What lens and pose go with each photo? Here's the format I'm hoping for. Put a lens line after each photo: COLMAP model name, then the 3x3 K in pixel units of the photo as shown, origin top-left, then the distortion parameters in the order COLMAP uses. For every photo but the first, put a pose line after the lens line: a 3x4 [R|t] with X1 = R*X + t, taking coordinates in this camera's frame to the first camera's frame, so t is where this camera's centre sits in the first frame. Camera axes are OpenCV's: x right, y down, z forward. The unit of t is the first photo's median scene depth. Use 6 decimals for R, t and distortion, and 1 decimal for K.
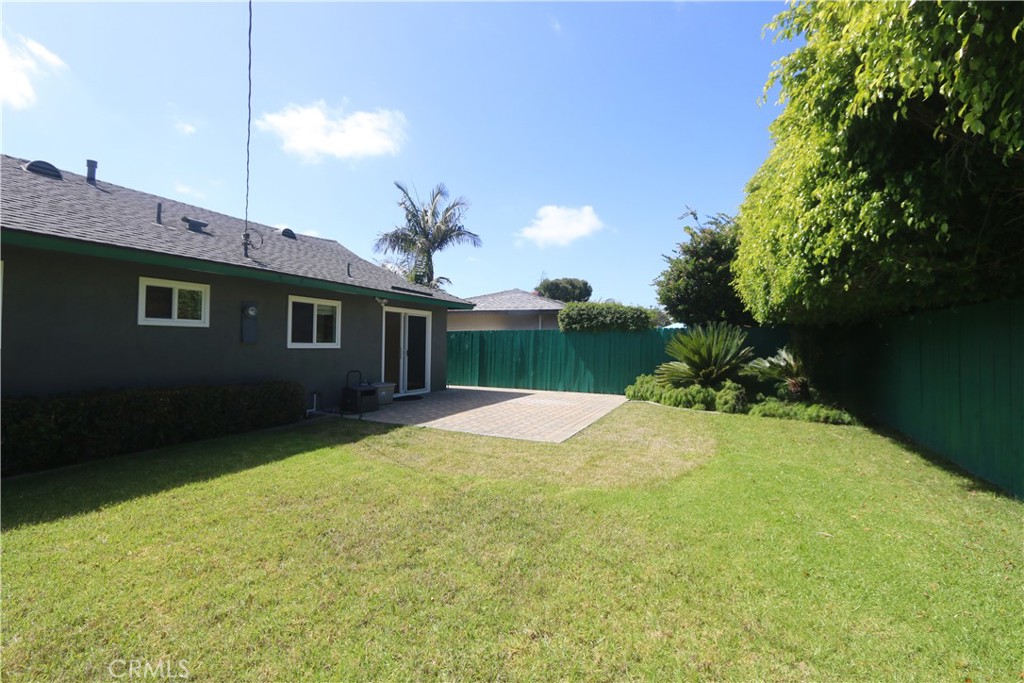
lens RADIAL K [[469.3, 0, 507.1], [0, 469.3, 331.8], [0, 0, 1]] dist [-0.014760, 0.000658]
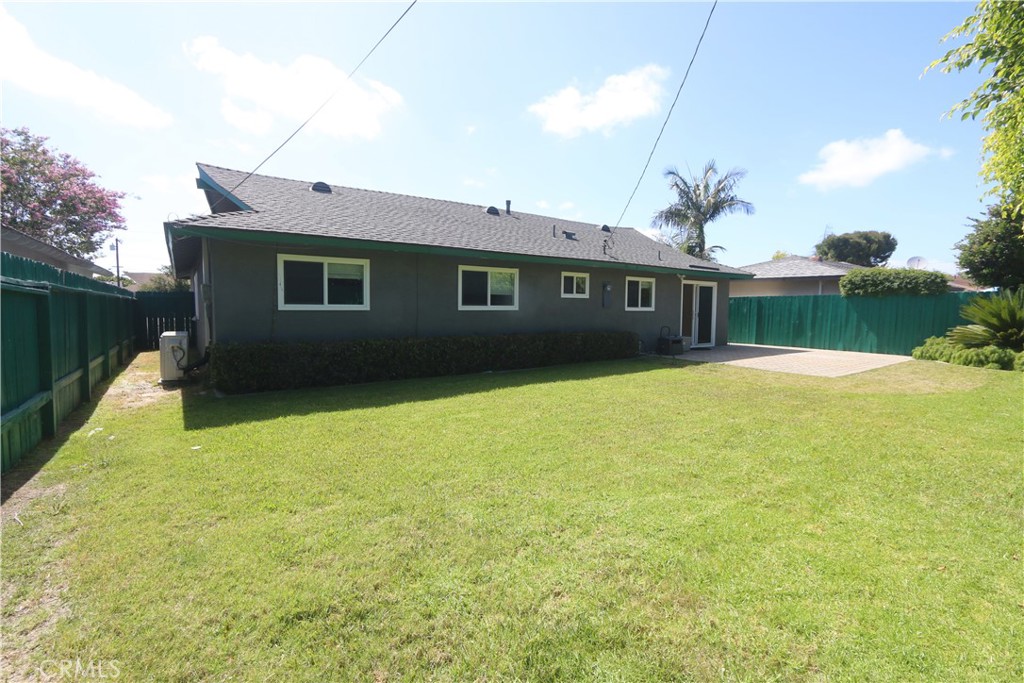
lens RADIAL K [[469.3, 0, 507.1], [0, 469.3, 331.8], [0, 0, 1]] dist [-0.014760, 0.000658]
pose [[0.867369, 0.022344, -0.497164, -0.021839], [0.014738, 0.997400, 0.070539, -0.006575], [0.497447, -0.068510, 0.864785, -0.342595]]
